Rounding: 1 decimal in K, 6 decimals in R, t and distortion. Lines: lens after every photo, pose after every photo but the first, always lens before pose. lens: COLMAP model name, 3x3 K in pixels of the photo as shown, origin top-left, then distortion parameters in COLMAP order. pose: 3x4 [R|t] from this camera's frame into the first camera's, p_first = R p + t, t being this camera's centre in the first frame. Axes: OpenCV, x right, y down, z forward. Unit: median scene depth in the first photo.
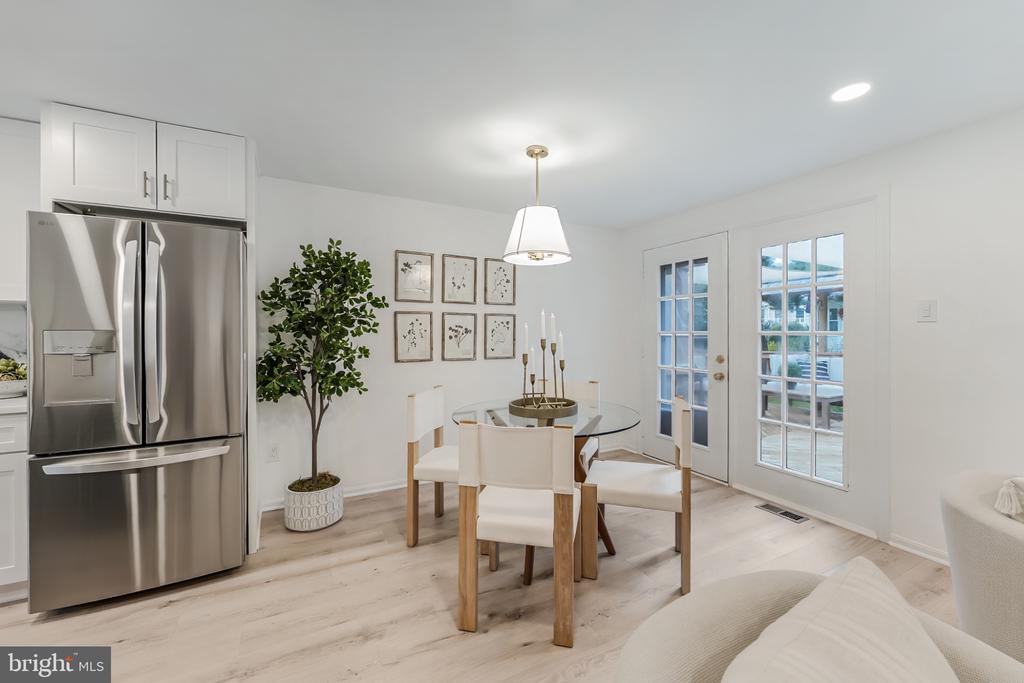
lens RADIAL K [[413.4, 0, 518.0], [0, 413.4, 332.8], [0, 0, 1]] dist [0.002731, 0.000063]
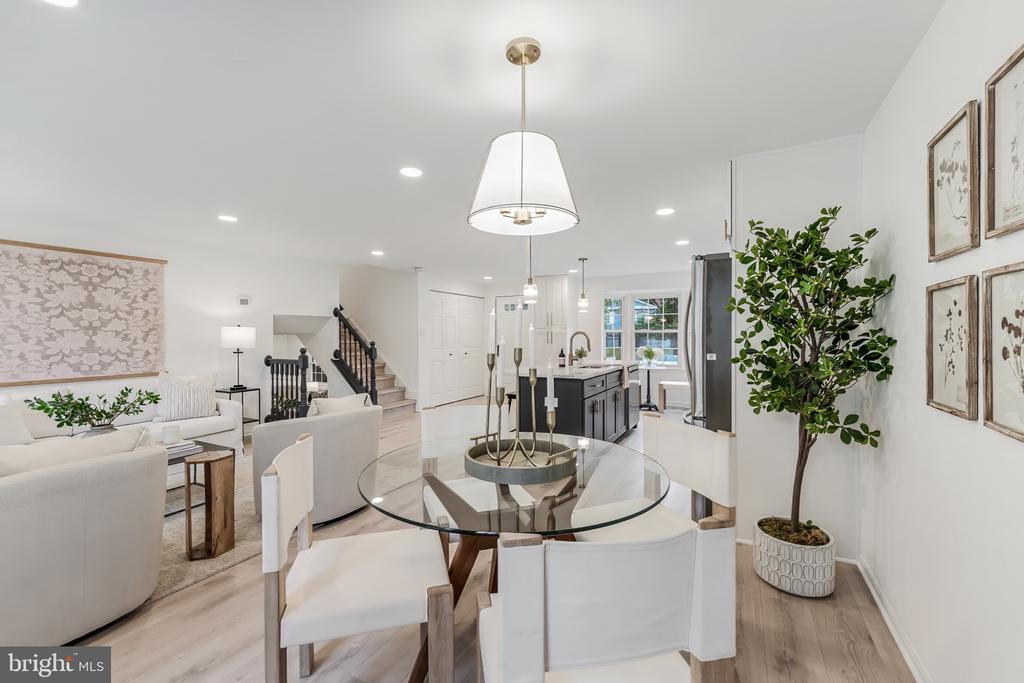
lens RADIAL K [[410.0, 0, 514.7], [0, 410.0, 340.4], [0, 0, 1]] dist [-0.000032, -0.000049]
pose [[-0.836839, 0.007248, -0.547401, 0.282932], [0.003015, 0.999958, 0.008631, -0.000575], [0.547441, 0.005572, -0.836826, 1.065225]]
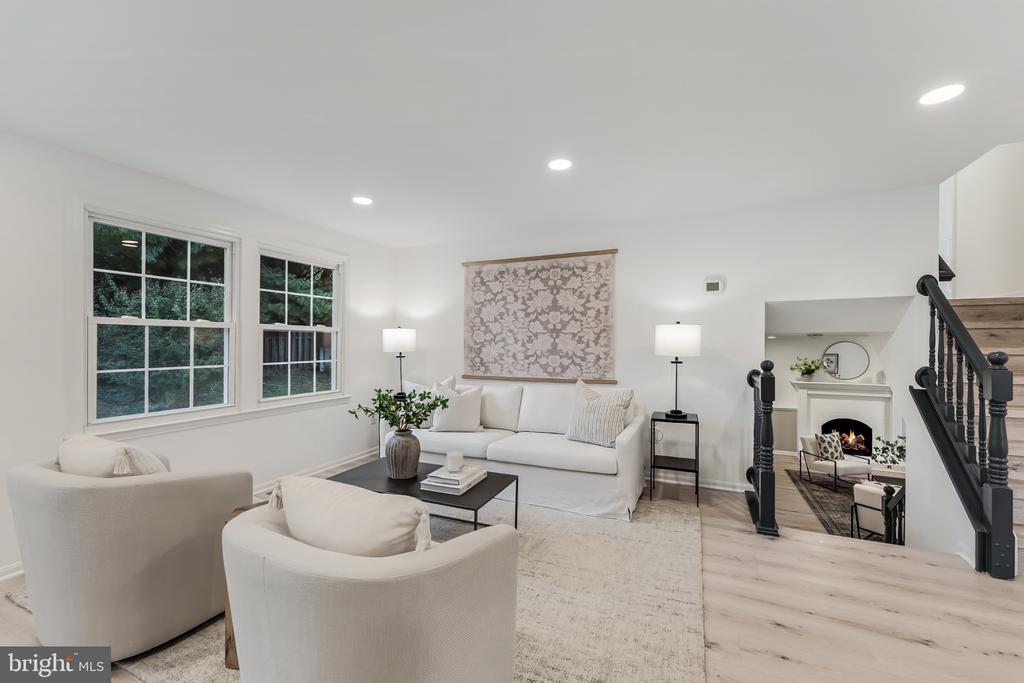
lens RADIAL K [[413.4, 0, 515.0], [0, 413.4, 346.0], [0, 0, 1]] dist [0.001377, 0.000140]
pose [[-0.605986, -0.009485, 0.795419, -0.216472], [-0.000750, 0.999935, 0.011352, 0.001874], [-0.795475, 0.006282, -0.605954, 0.268187]]
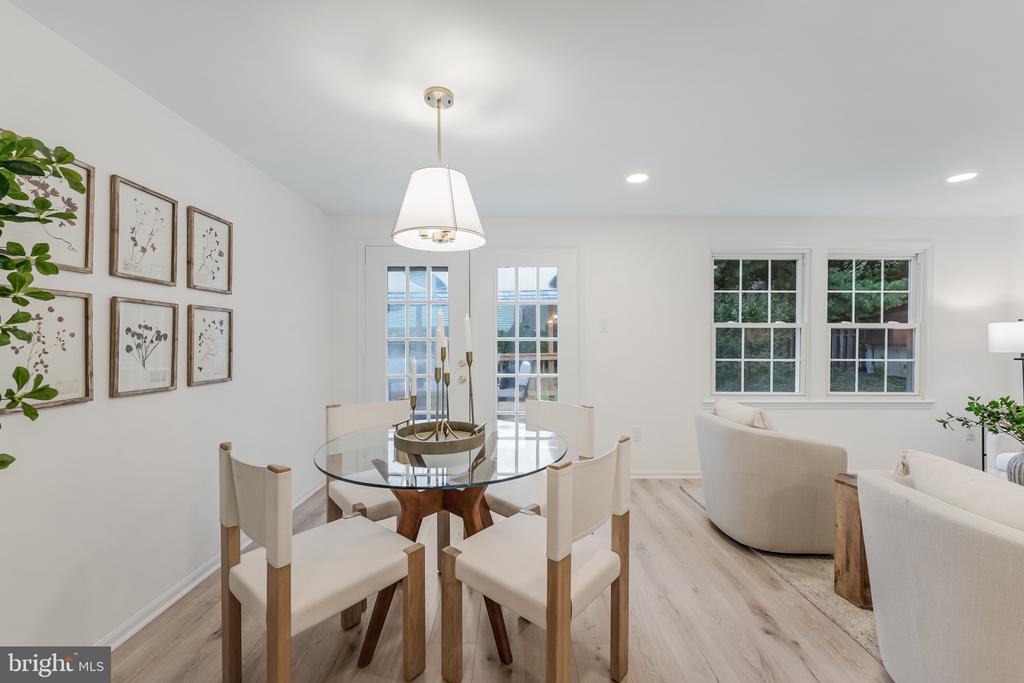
lens RADIAL K [[410.0, 0, 514.7], [0, 410.0, 340.4], [0, 0, 1]] dist [-0.000032, -0.000049]
pose [[0.468383, -0.003724, 0.883518, -0.388004], [0.002089, 0.999993, 0.003108, 0.000489], [-0.883523, 0.000390, 0.468388, 0.374614]]
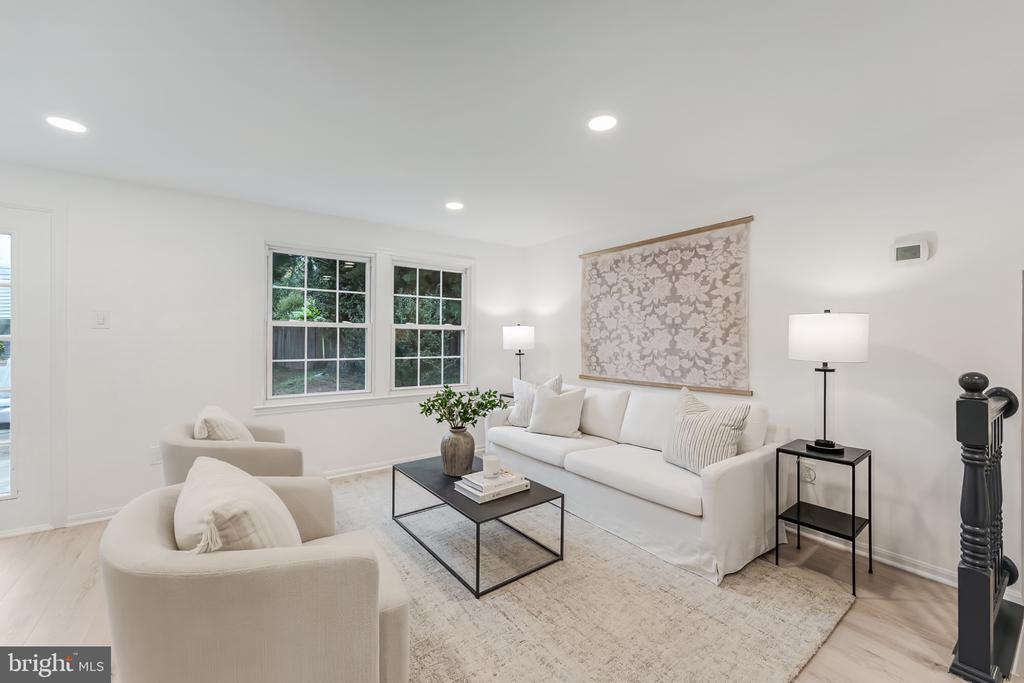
lens RADIAL K [[410.0, 0, 514.7], [0, 410.0, 340.4], [0, 0, 1]] dist [-0.000032, -0.000049]
pose [[-0.132871, -0.003734, 0.991126, -0.253152], [-0.000930, 0.999993, 0.003642, 0.002156], [-0.991133, -0.000438, -0.132873, -0.035228]]
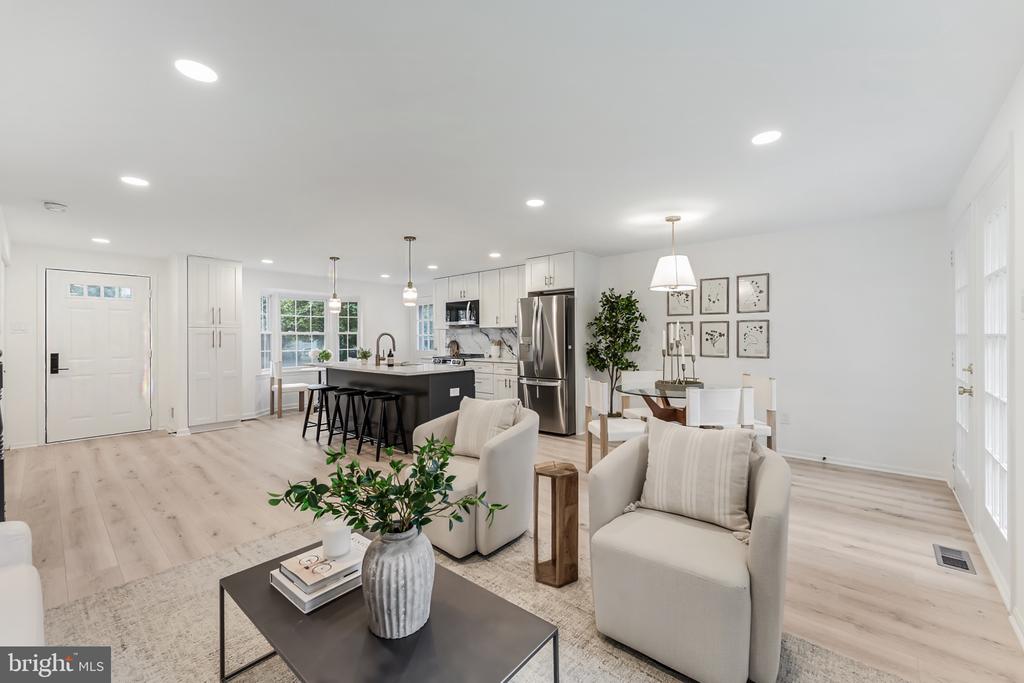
lens RADIAL K [[417.3, 0, 517.4], [0, 417.3, 337.3], [0, 0, 1]] dist [0.000586, 0.000050]
pose [[0.351192, -0.002491, -0.936300, 0.918815], [0.004686, 0.999989, -0.000903, 0.001541], [0.936292, -0.004070, 0.351200, -0.062098]]
